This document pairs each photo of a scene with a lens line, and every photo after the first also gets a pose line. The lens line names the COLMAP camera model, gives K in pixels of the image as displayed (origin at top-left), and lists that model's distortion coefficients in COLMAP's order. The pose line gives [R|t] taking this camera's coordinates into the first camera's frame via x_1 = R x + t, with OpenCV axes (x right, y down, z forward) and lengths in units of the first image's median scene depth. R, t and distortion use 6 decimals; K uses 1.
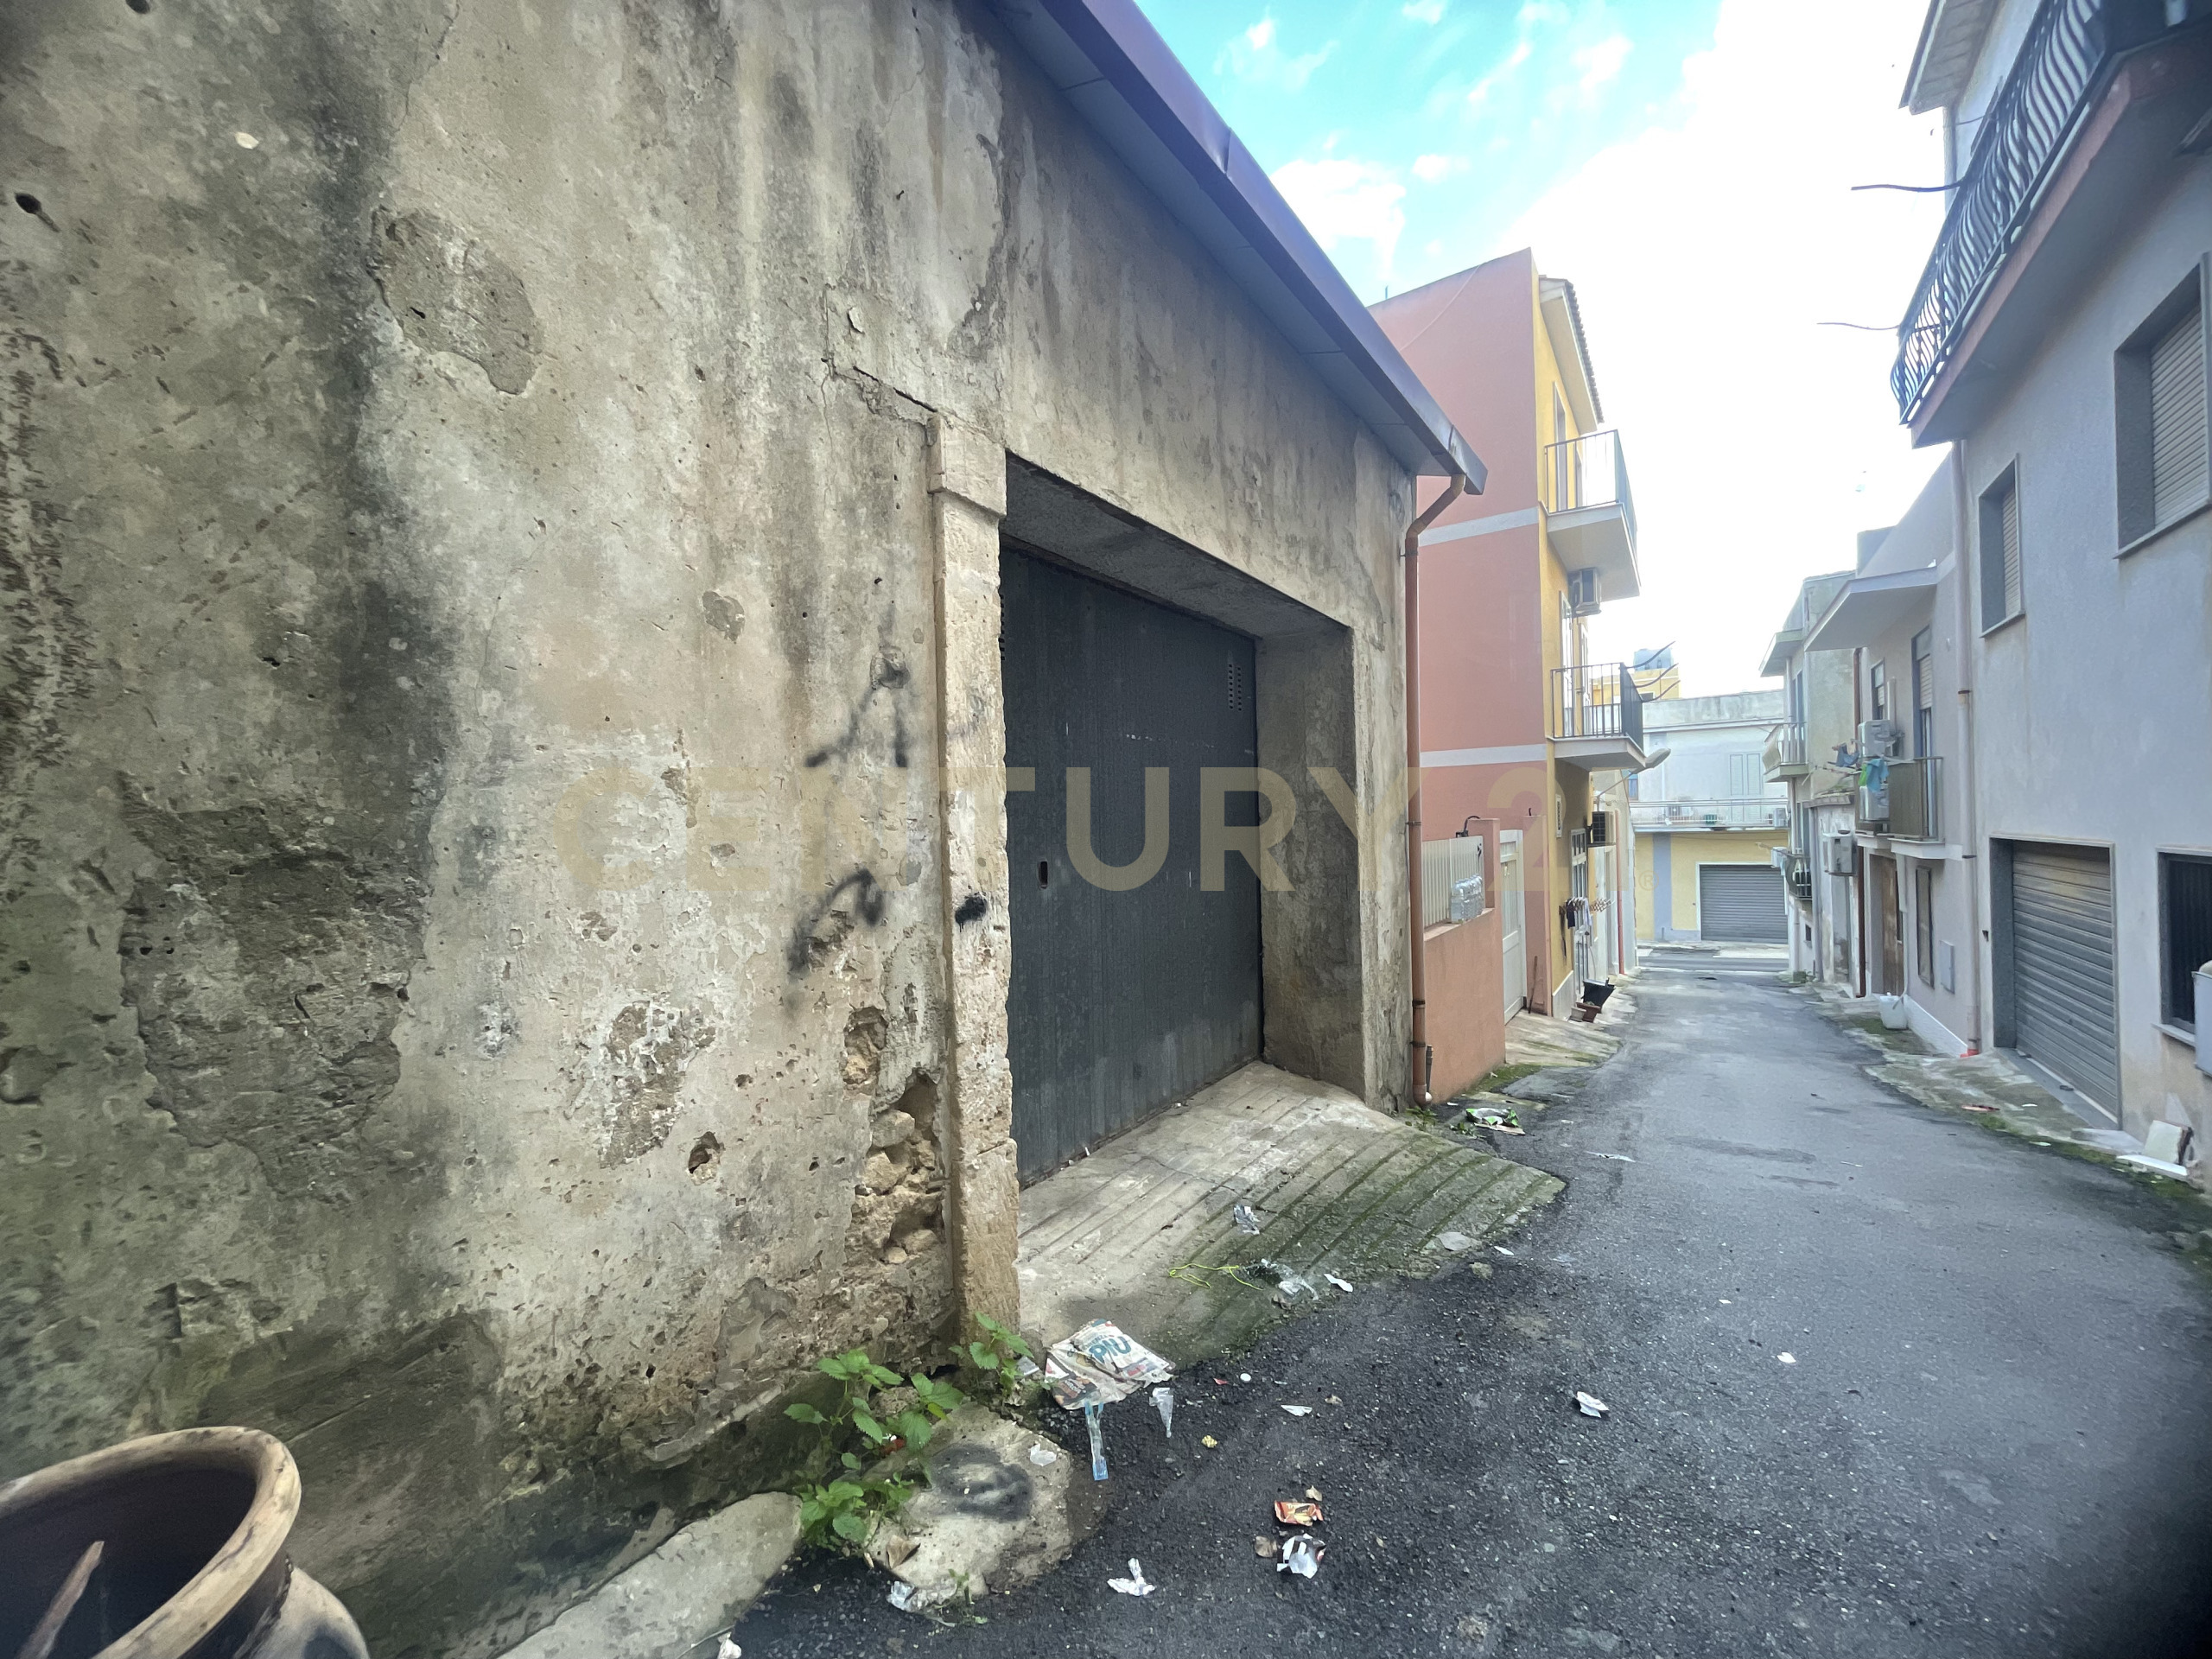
lens RADIAL K [[891.2, 0, 1103.5], [0, 891.2, 824.6], [0, 0, 1]] dist [-0.001933, -0.000416]
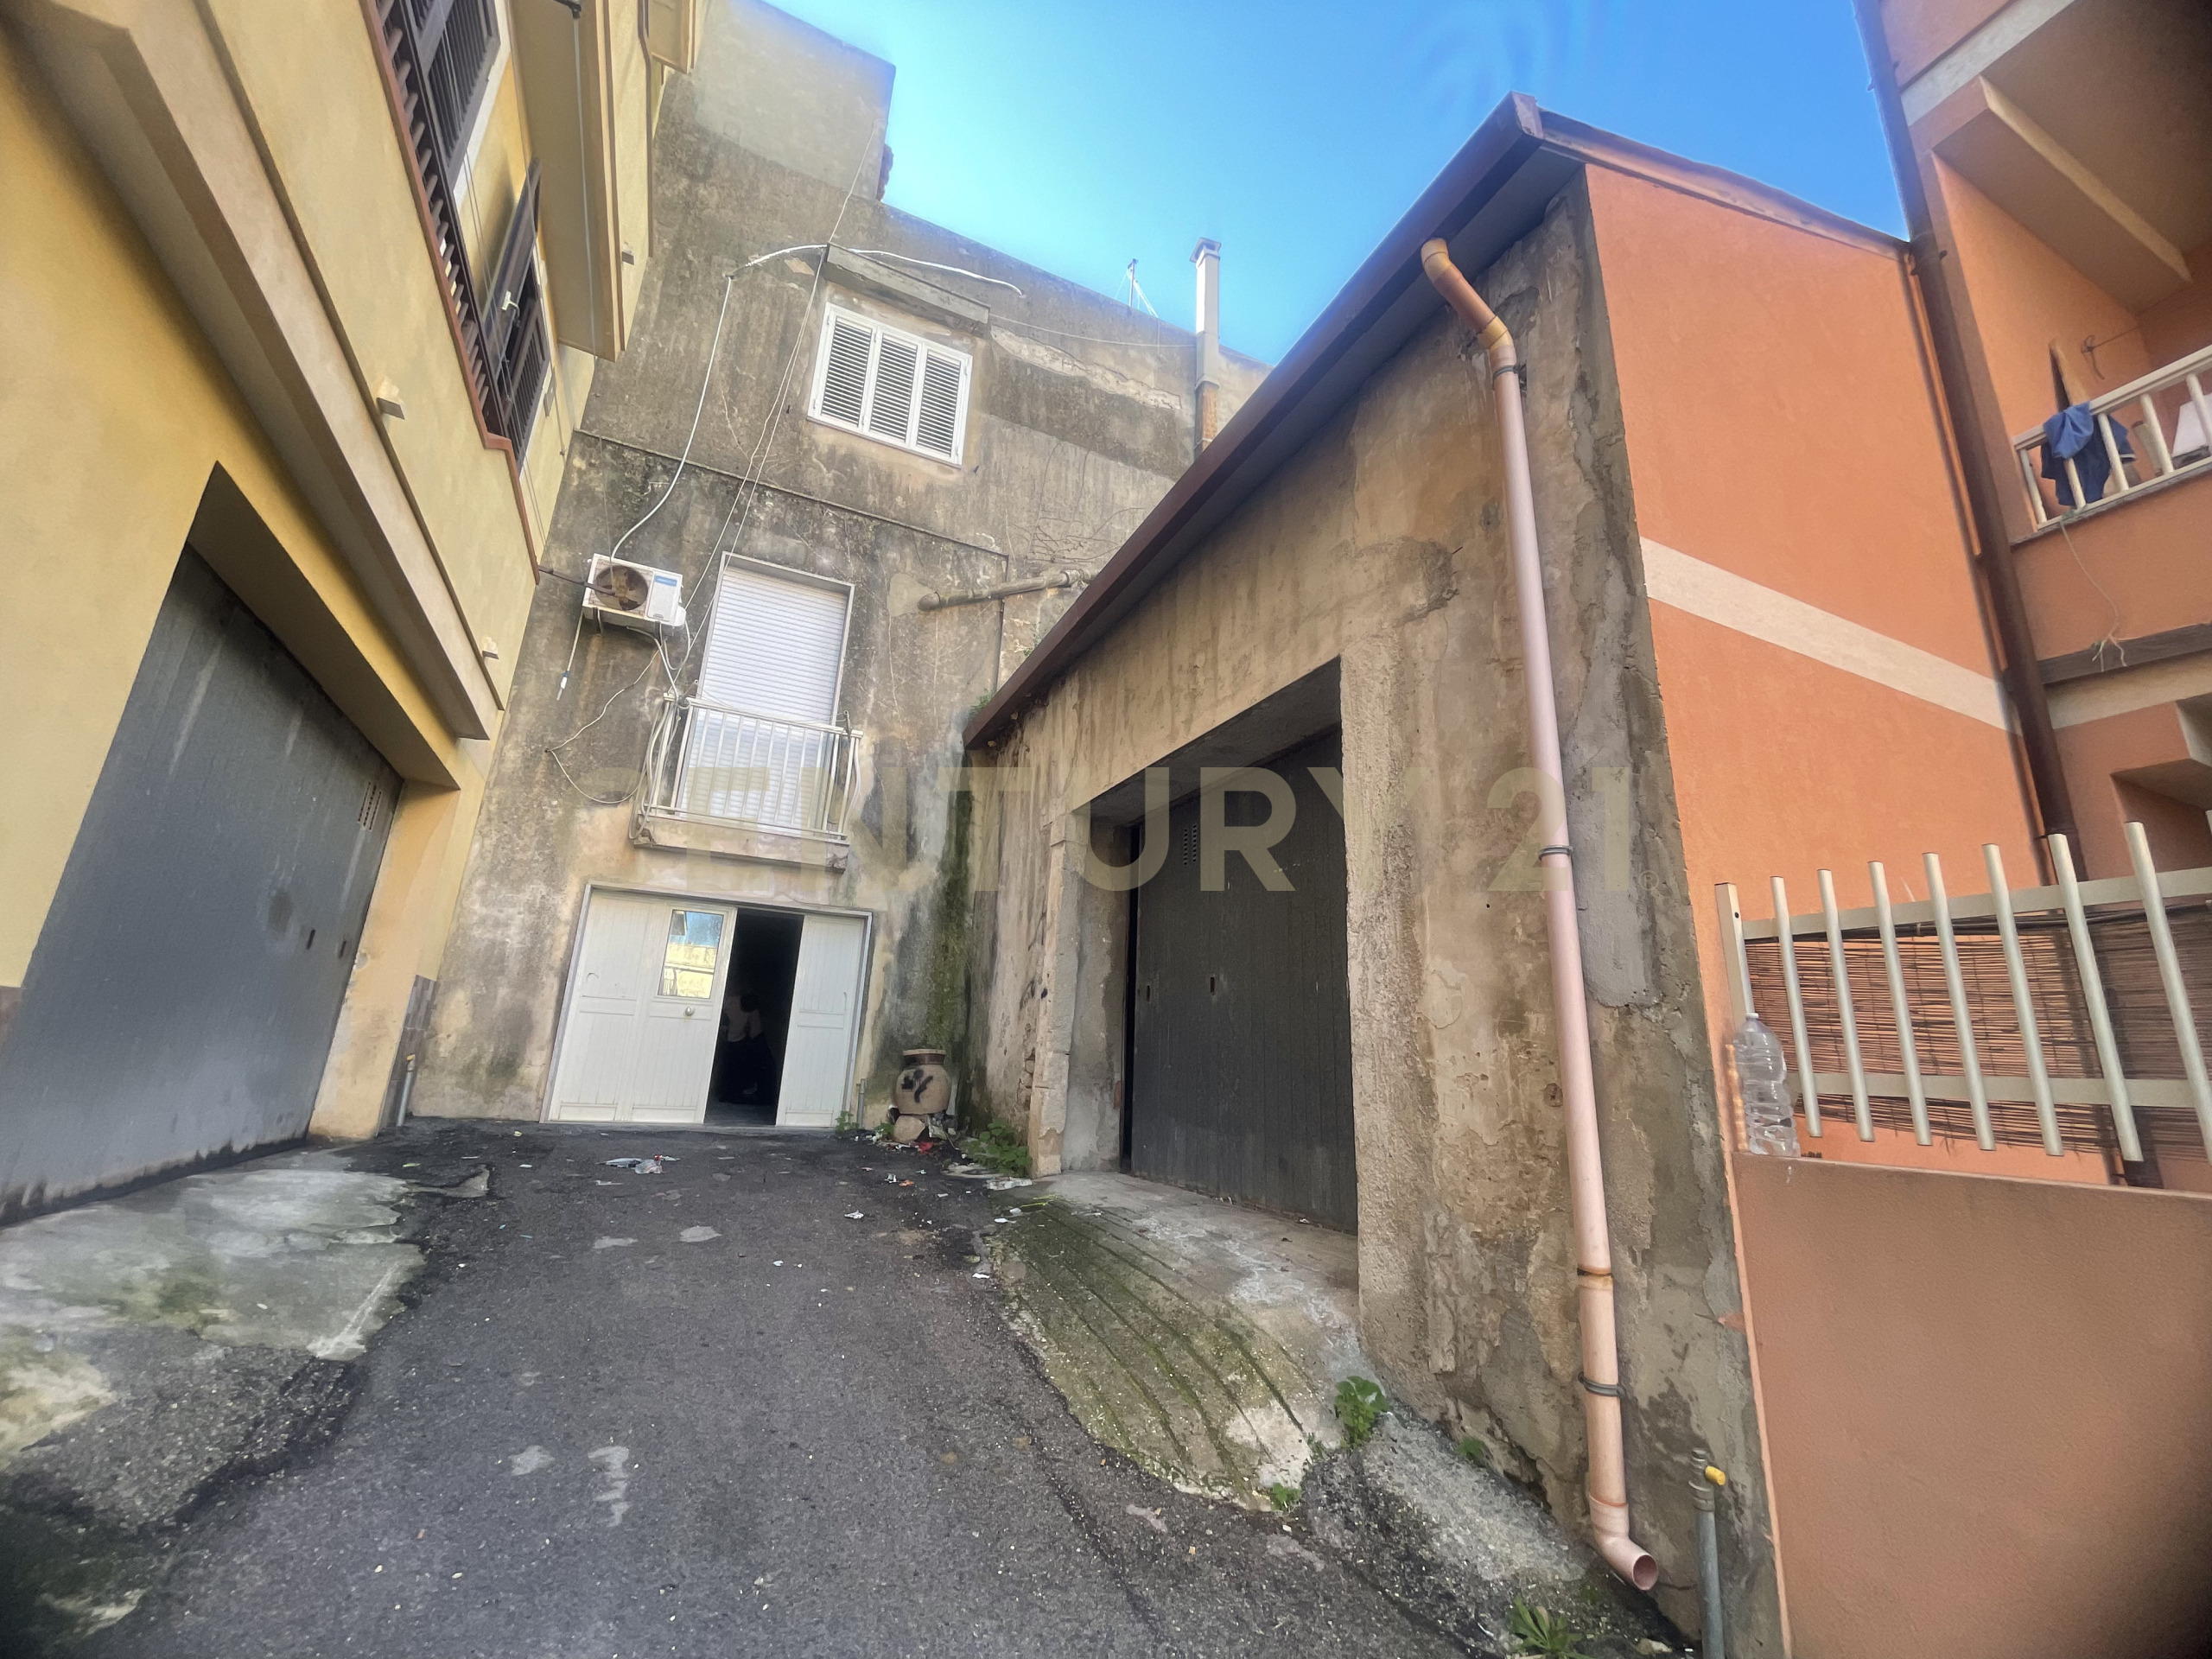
lens RADIAL K [[891.2, 0, 1105.5], [0, 891.2, 826.8], [0, 0, 1]] dist [-0.001933, -0.000416]
pose [[-0.499827, -0.229876, -0.835063, 2.176001], [-0.033233, 0.968516, -0.246722, 0.272756], [0.865487, -0.095566, -0.491730, 2.597415]]
